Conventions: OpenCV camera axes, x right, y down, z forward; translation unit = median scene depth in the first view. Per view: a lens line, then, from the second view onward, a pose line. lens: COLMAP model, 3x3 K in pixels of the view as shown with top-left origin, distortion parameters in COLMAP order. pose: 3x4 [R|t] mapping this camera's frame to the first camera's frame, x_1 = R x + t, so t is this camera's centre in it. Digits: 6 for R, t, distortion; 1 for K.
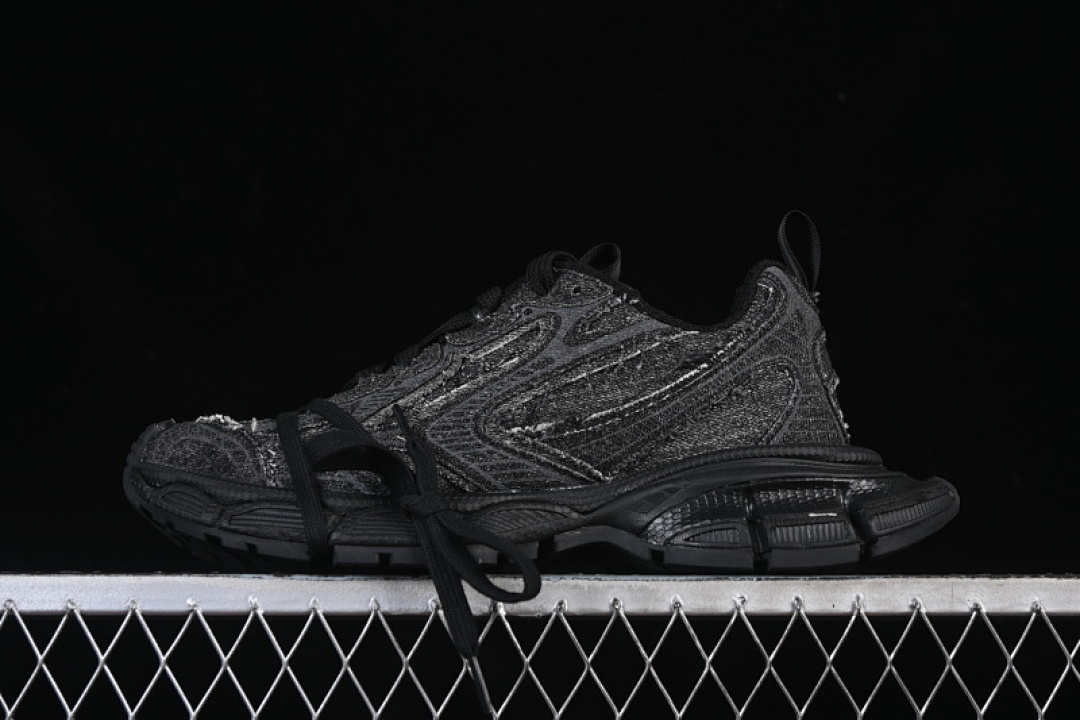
lens RADIAL K [[2615.5, 0, 540.0], [0, 2615.5, 360.0], [0, 0, 1]] dist [-0.057076, 0.295686]
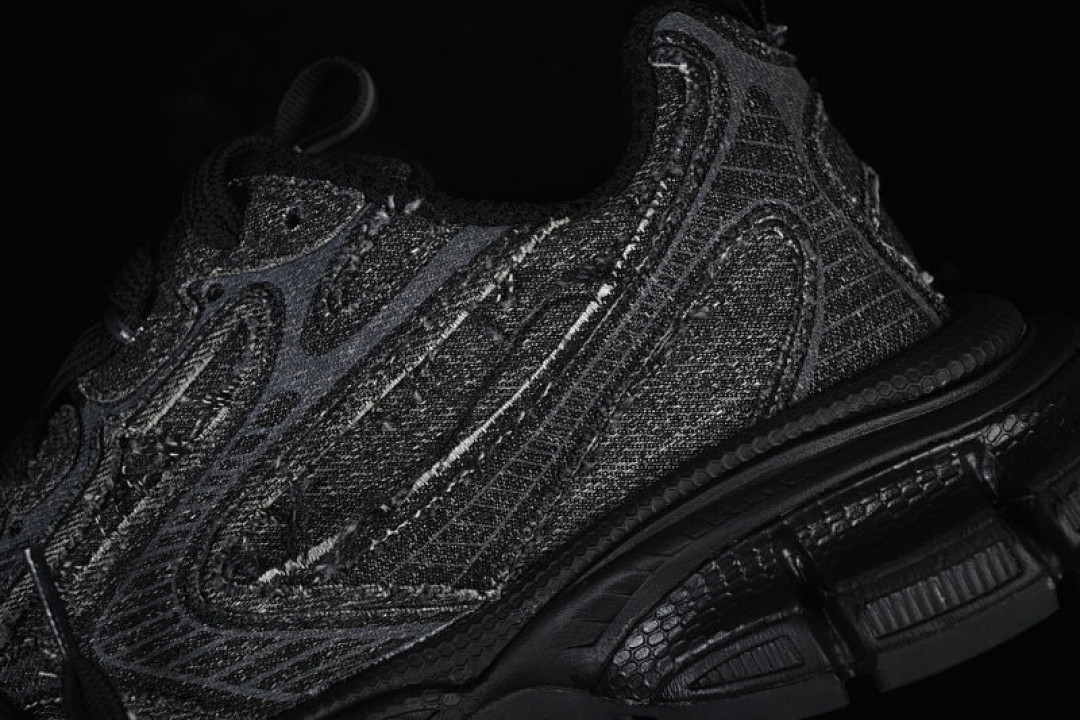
lens RADIAL K [[2615.5, 0, 540.0], [0, 2615.5, 360.0], [0, 0, 1]] dist [-0.057076, 0.295686]
pose [[0.938772, -0.339744, -0.057286, 0.074737], [0.343613, 0.911025, 0.227956, -0.096439], [-0.025258, -0.233683, 0.971985, 0.547735]]
